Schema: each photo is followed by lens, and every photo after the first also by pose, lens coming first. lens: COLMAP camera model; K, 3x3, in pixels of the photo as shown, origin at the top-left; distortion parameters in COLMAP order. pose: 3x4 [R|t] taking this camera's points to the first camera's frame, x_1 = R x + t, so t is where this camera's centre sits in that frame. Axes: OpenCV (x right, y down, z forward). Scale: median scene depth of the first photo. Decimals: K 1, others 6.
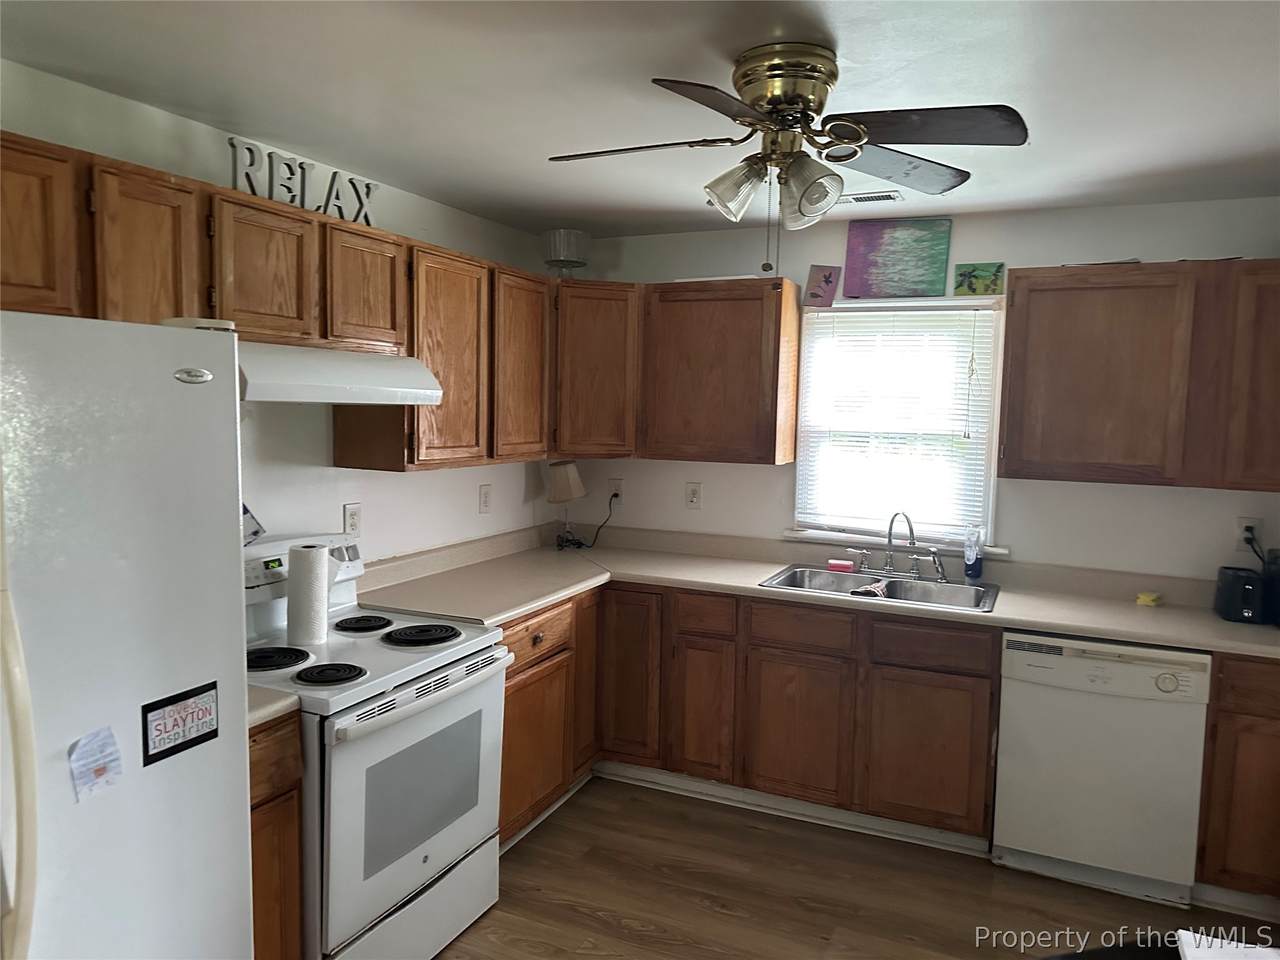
lens RADIAL K [[888.4, 0, 638.3], [0, 888.4, 492.4], [0, 0, 1]] dist [0.050954, -0.077640]
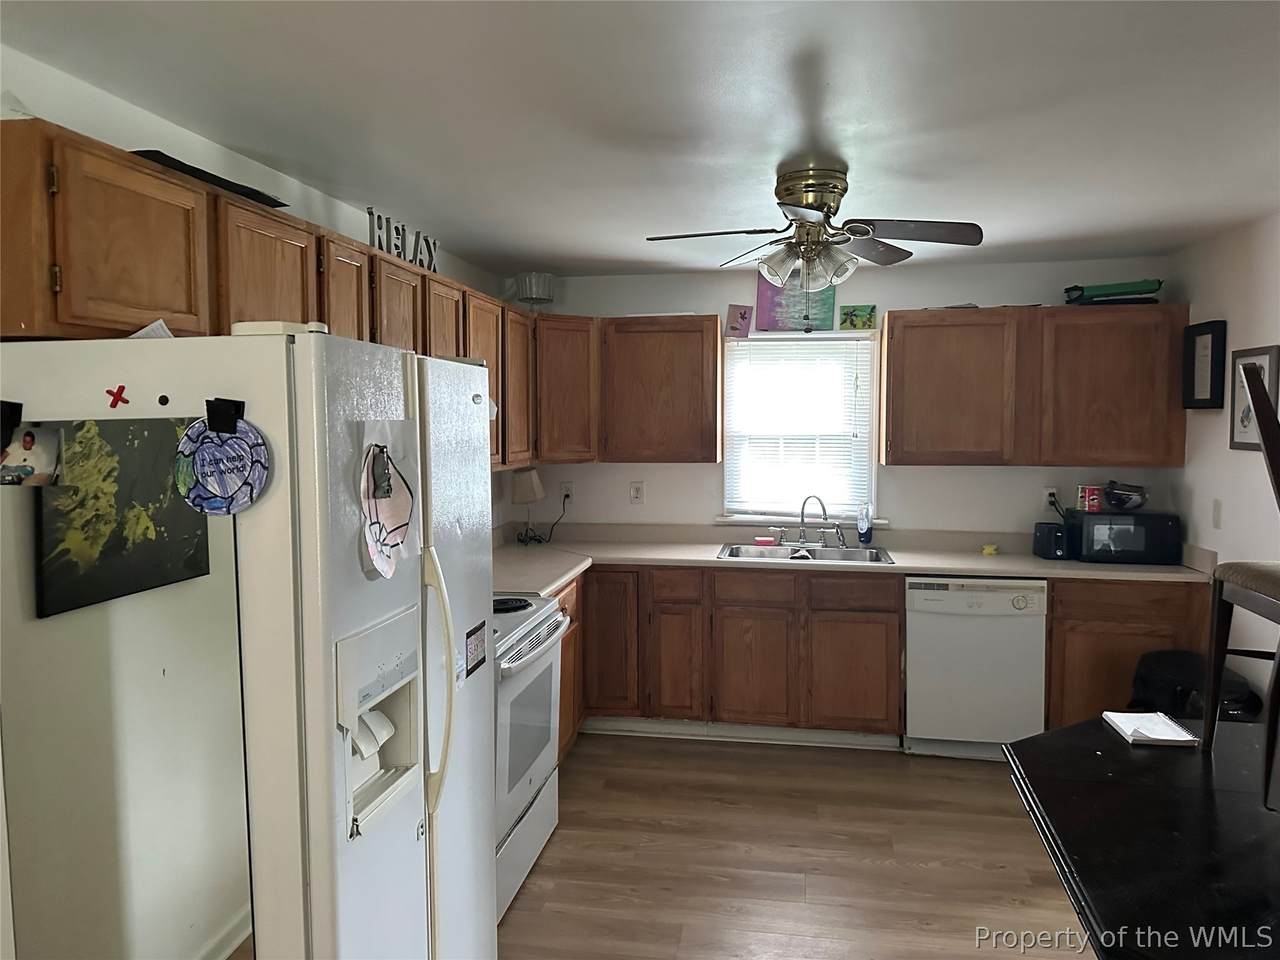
lens RADIAL K [[886.3, 0, 640.0], [0, 886.3, 480.0], [0, 0, 1]] dist [0.092656, -0.132246]
pose [[0.965510, -0.040098, 0.257259, -0.286979], [0.048430, 0.998485, -0.026133, 0.021387], [-0.255821, 0.037690, 0.965989, -0.189490]]
